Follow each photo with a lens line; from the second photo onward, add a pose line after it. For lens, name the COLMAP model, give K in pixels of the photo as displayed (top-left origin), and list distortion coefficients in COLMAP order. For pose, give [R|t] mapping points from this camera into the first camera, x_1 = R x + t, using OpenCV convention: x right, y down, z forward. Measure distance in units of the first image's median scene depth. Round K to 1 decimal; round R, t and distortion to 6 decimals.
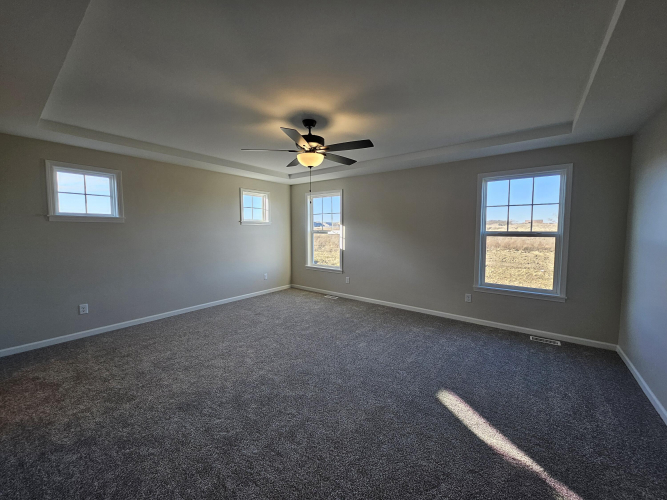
lens RADIAL K [[262.0, 0, 330.5], [0, 262.0, 248.6], [0, 0, 1]] dist [0.002602, 0.000942]
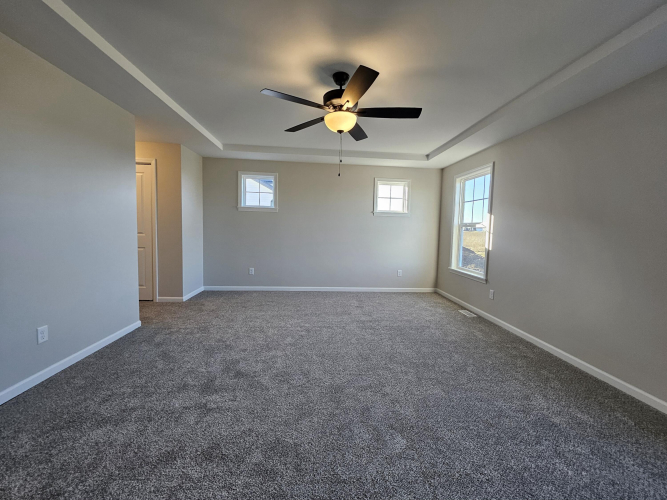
lens RADIAL K [[262.0, 0, 334.4], [0, 262.0, 247.3], [0, 0, 1]] dist [0.002602, 0.000942]
pose [[0.676988, 0.073490, -0.732316, 0.339010], [-0.084316, 0.996196, 0.022025, 0.021438], [0.731149, 0.046835, 0.680609, 0.273994]]
